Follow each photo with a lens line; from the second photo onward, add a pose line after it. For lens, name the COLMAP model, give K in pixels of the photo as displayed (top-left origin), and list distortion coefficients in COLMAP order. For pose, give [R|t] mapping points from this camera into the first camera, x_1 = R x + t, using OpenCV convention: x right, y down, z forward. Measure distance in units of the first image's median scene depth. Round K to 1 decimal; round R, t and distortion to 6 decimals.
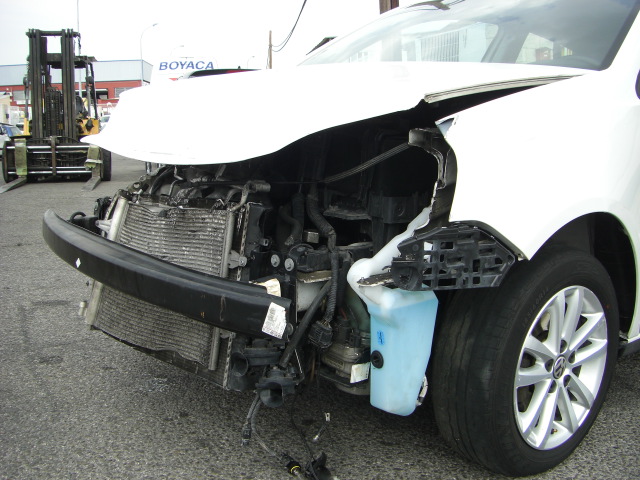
lens RADIAL K [[719.4, 0, 320.0], [0, 719.4, 240.0], [0, 0, 1]] dist [-0.188925, 0.154759]
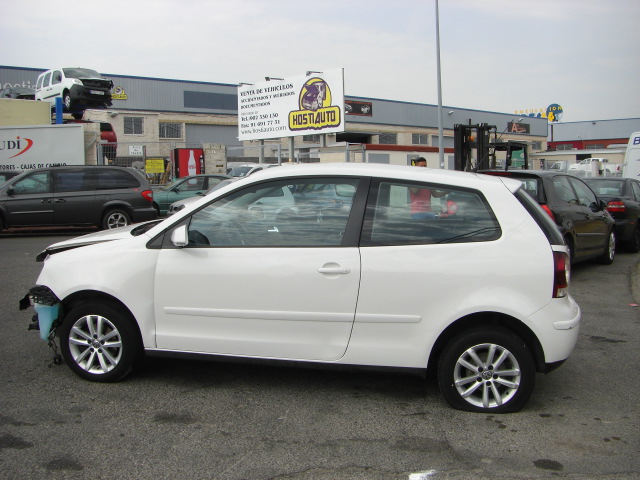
lens RADIAL K [[719.4, 0, 320.0], [0, 719.4, 240.0], [0, 0, 1]] dist [-0.188925, 0.154759]
pose [[0.629278, 0.067182, -0.774271, 3.095167], [-0.118510, 0.992901, -0.010165, -0.313890], [0.768092, 0.098156, 0.632772, -0.132682]]
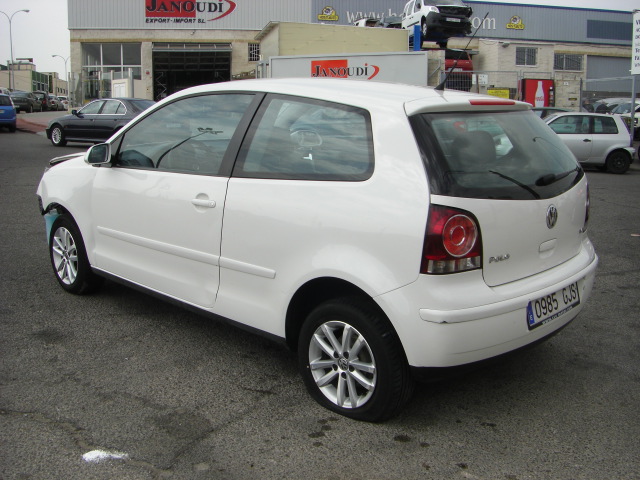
lens RADIAL K [[719.4, 0, 320.0], [0, 719.4, 240.0], [0, 0, 1]] dist [-0.188925, 0.154759]
pose [[0.094129, 0.185852, -0.978059, 3.329055], [-0.172643, 0.970583, 0.167816, -0.561378], [0.980476, 0.153058, 0.123446, 1.692942]]
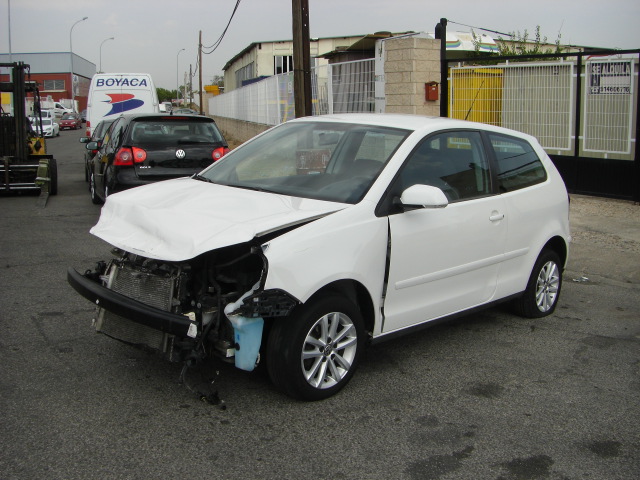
lens RADIAL K [[719.4, 0, 320.0], [0, 719.4, 240.0], [0, 0, 1]] dist [-0.188925, 0.154759]
pose [[0.995365, -0.002346, 0.096136, 0.109984], [0.001092, 0.999914, 0.013092, -0.183091], [-0.096158, -0.012926, 0.995282, -1.166338]]
